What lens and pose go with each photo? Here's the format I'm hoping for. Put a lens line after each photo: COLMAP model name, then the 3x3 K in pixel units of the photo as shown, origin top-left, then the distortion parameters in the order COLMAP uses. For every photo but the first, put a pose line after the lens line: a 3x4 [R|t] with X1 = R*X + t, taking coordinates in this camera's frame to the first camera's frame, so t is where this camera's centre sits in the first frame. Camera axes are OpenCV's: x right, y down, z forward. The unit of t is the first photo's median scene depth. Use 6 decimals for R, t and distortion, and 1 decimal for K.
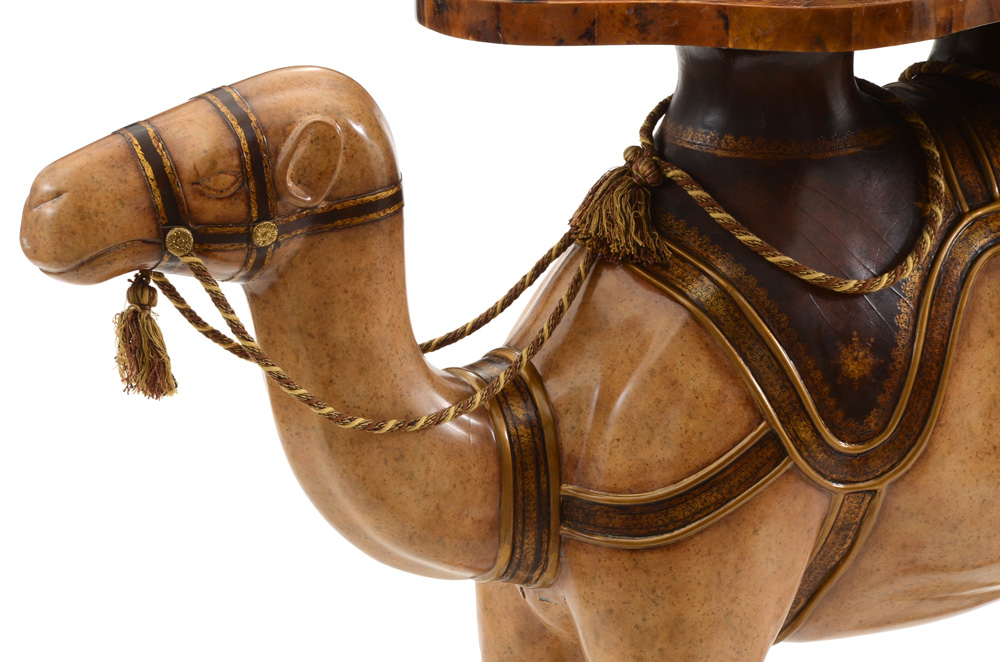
lens RADIAL K [[3655.3, 0, 484.4], [0, 3655.3, 351.8], [0, 0, 1]] dist [1.041571, 0.000000]
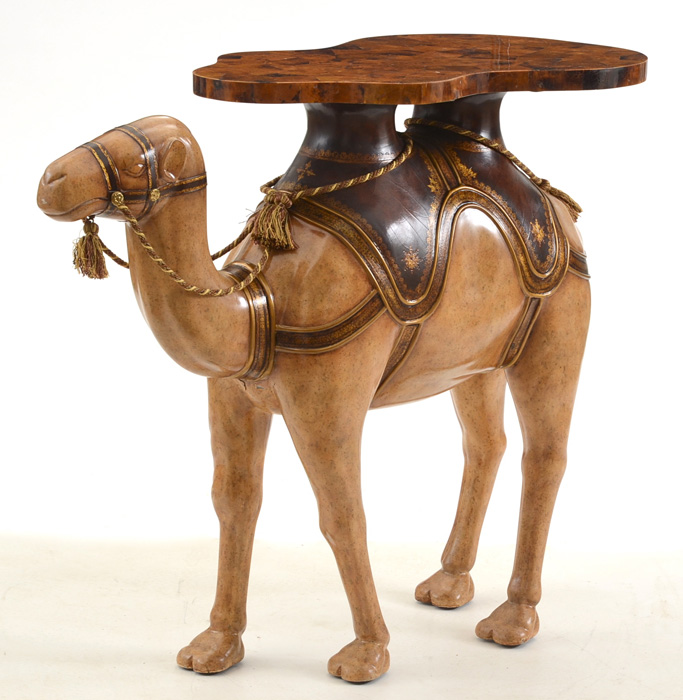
lens RADIAL K [[2736.3, 0, 338.7], [0, 2736.3, 356.4], [0, 0, 1]] dist [0.439384, 0.000000]
pose [[0.960814, -0.036861, 0.274732, -0.367262], [0.051088, 0.997688, -0.044810, 0.125101], [-0.272445, 0.057089, 0.960476, -0.462827]]
